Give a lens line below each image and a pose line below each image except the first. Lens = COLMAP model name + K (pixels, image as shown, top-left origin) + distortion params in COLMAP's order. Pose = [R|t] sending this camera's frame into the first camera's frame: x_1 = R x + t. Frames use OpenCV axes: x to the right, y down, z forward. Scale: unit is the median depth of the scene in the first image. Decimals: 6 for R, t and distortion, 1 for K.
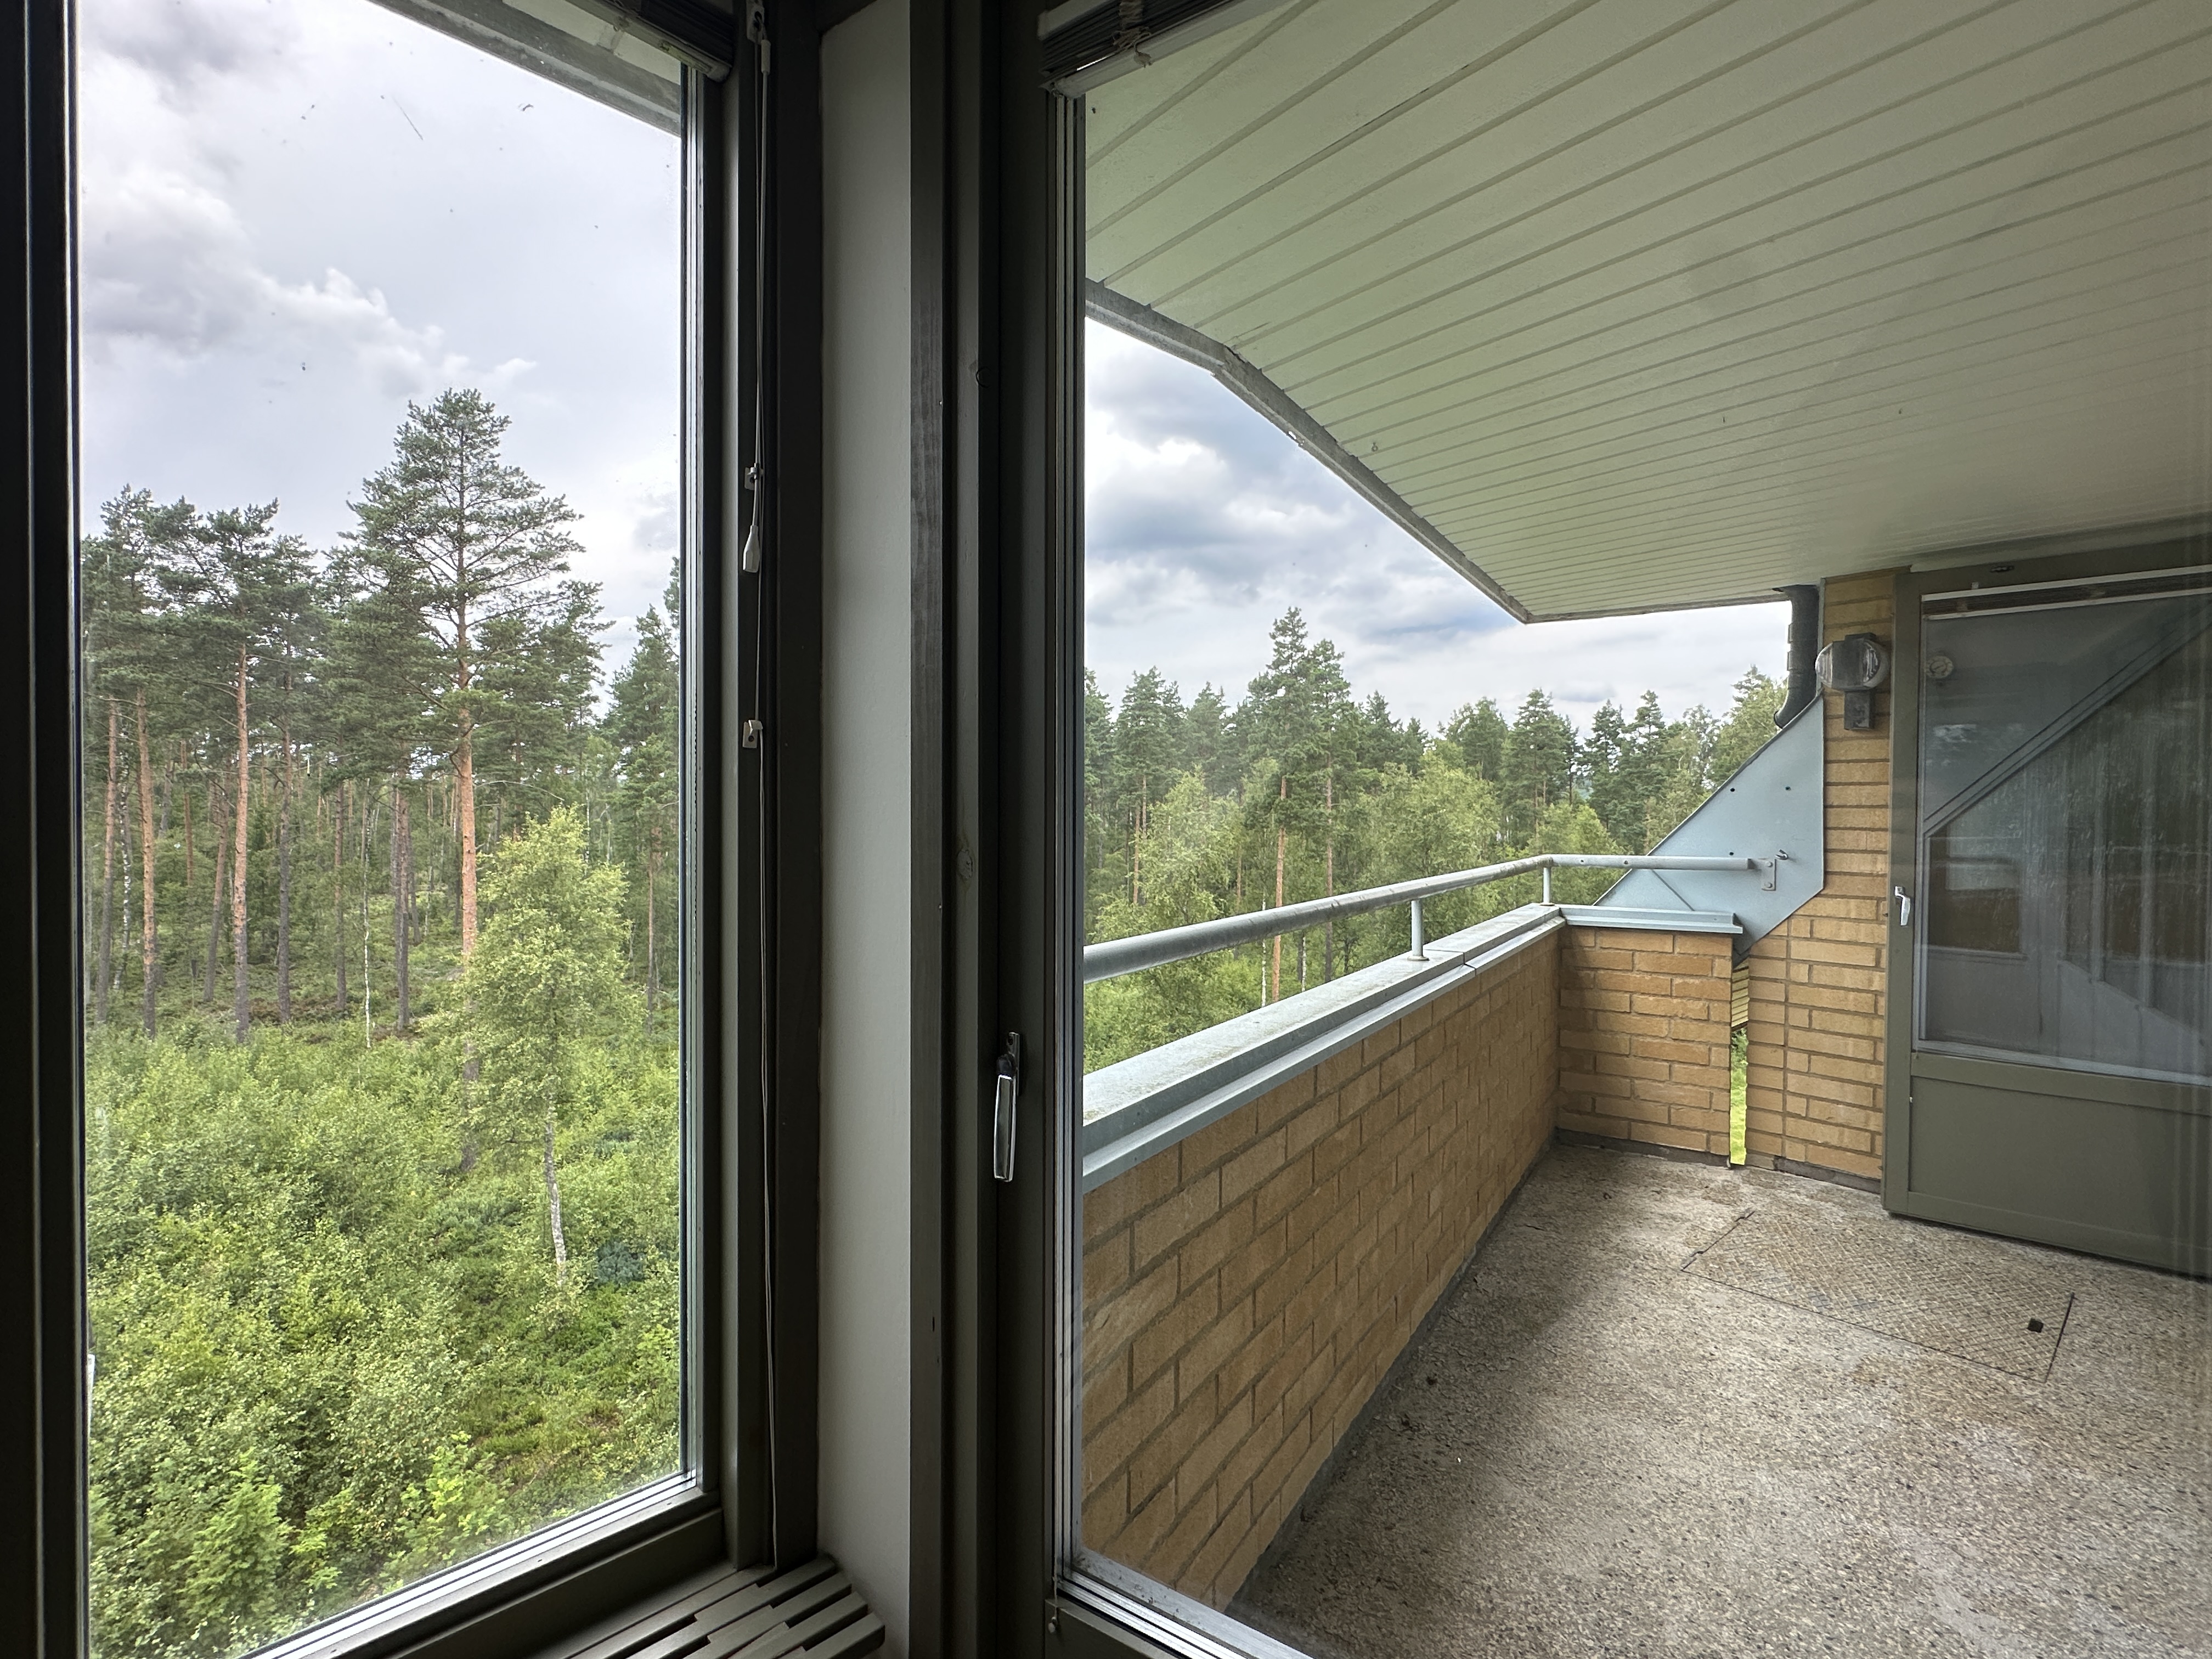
lens RADIAL K [[1023.8, 0, 1106.0], [0, 1023.8, 829.5], [0, 0, 1]] dist [0.001882, 0.000258]
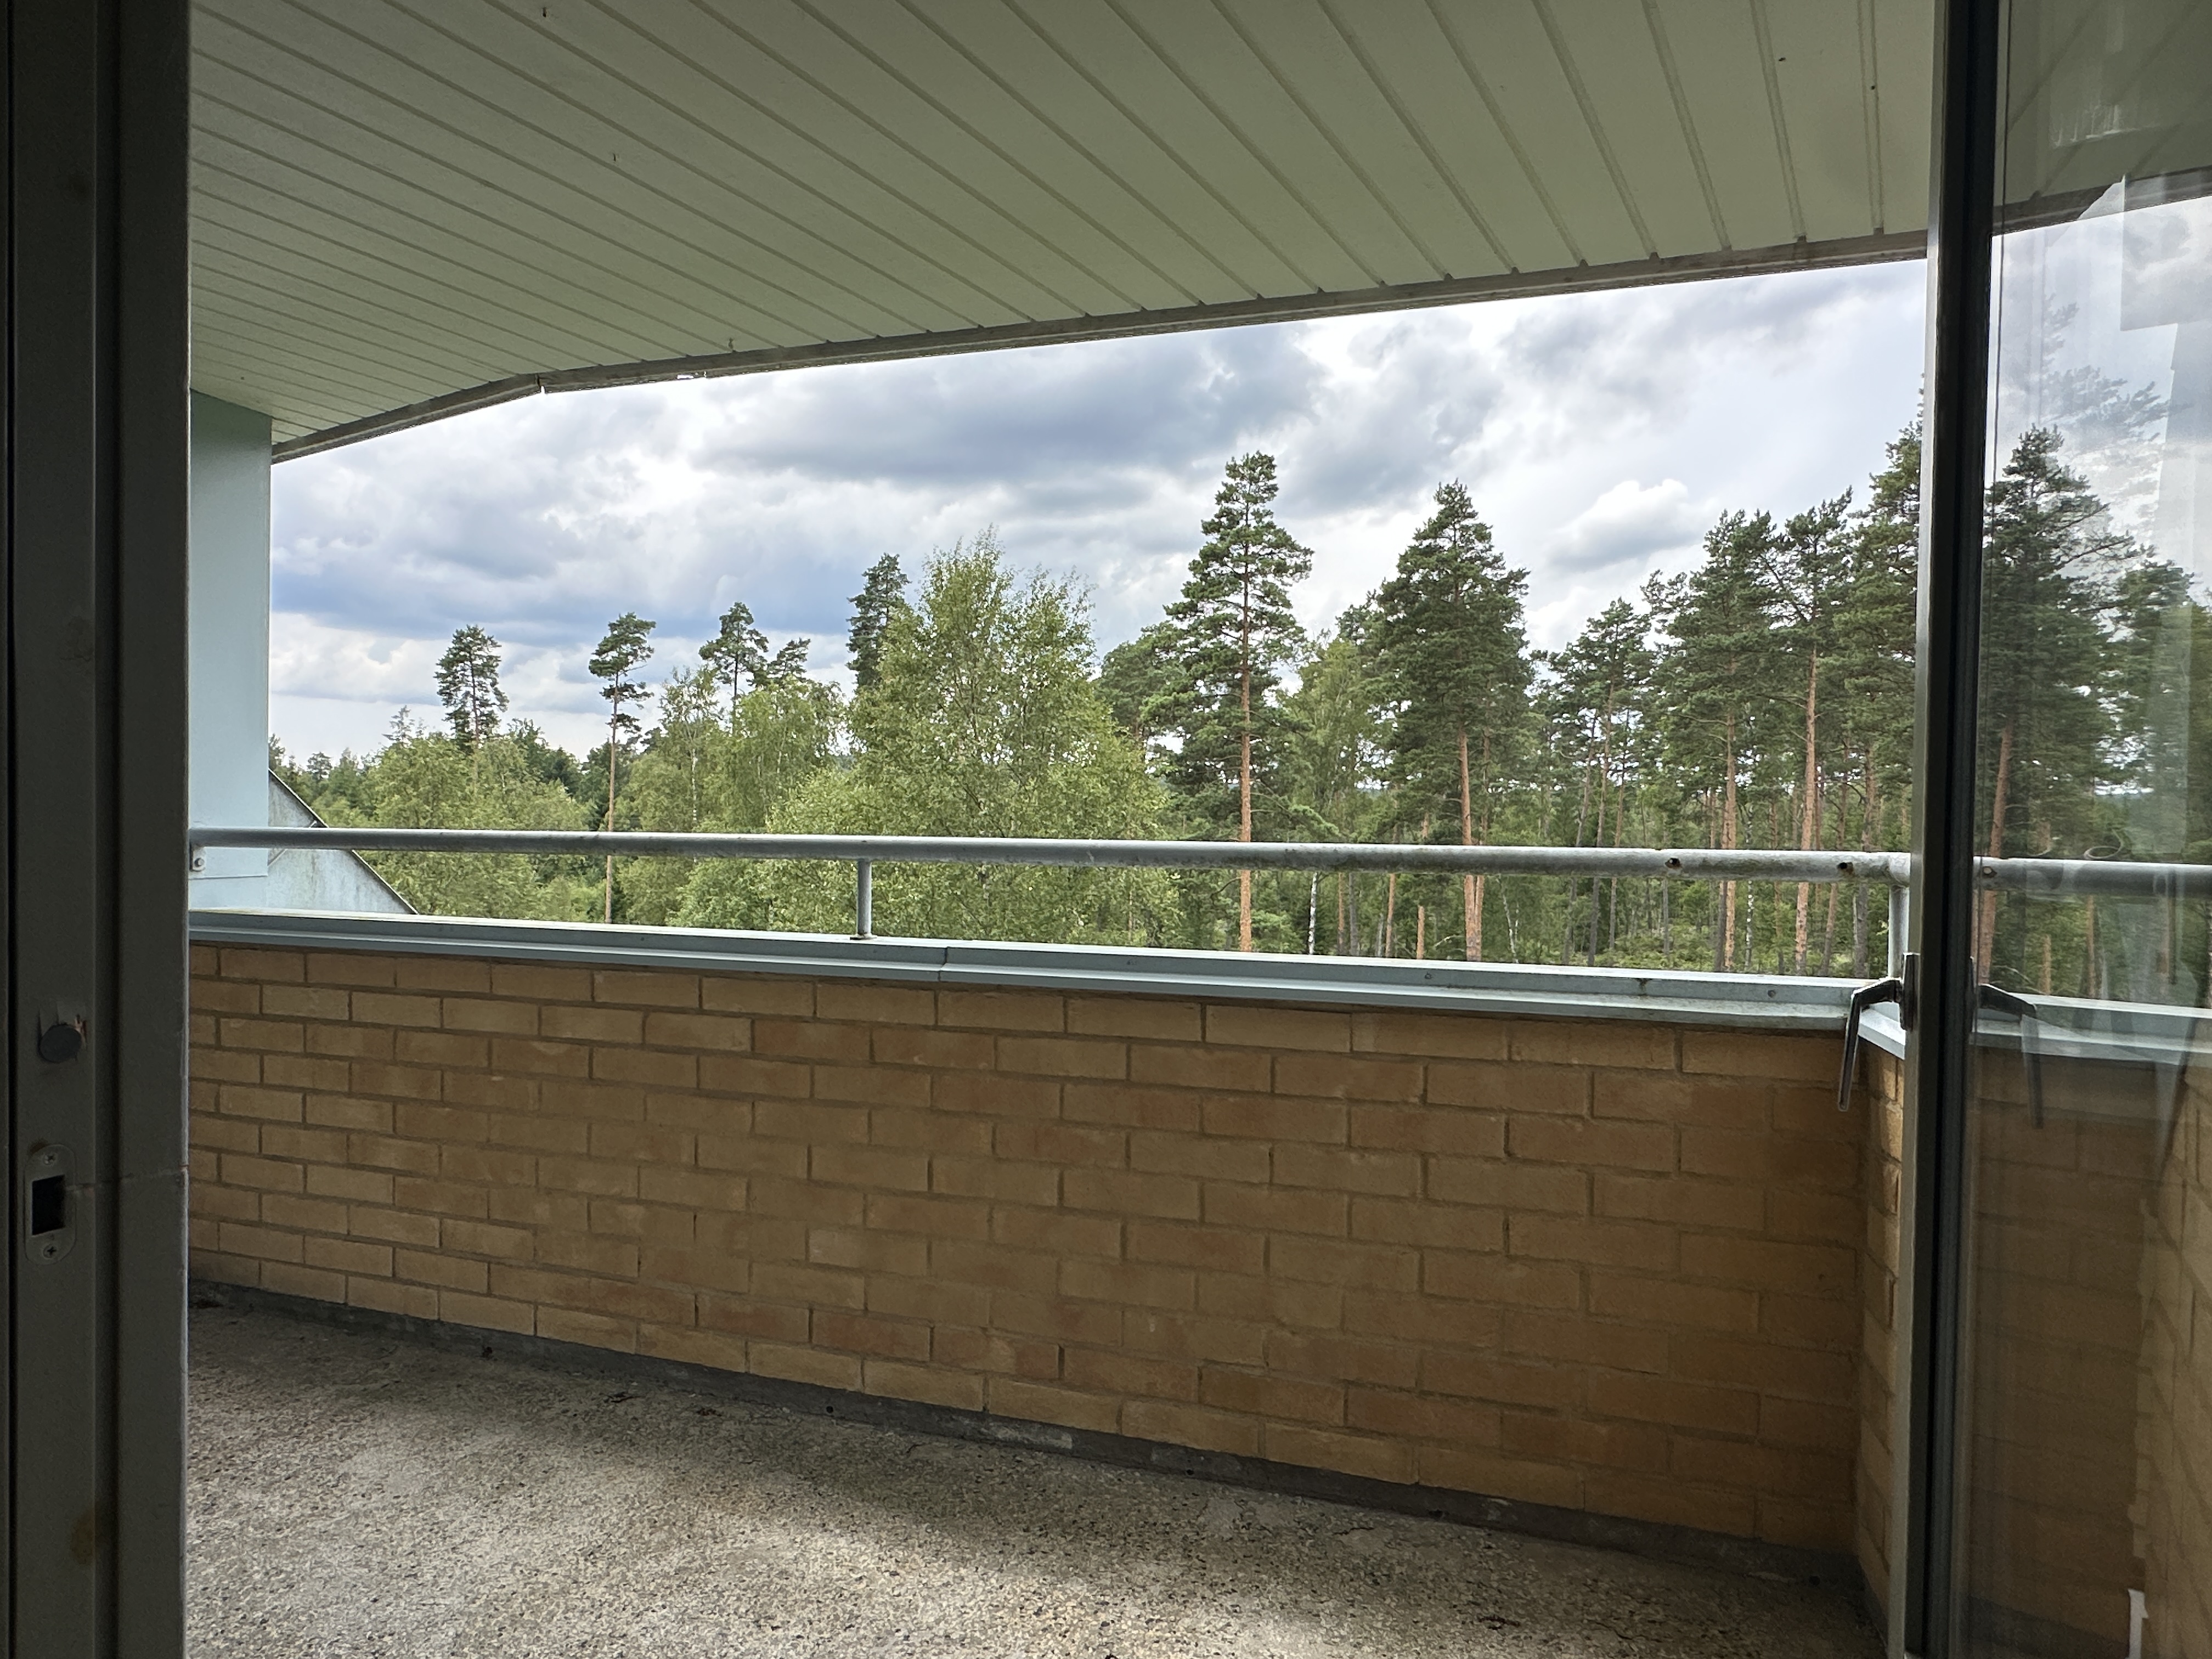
lens RADIAL K [[1265.8, 0, 1101.6], [0, 1265.8, 837.0], [0, 0, 1]] dist [-0.000999, 0.001261]
pose [[0.265359, 0.011303, -0.964083, 0.108837], [-0.029398, 0.999561, 0.003627, 0.003542], [0.963701, 0.027380, 0.265575, 0.078698]]
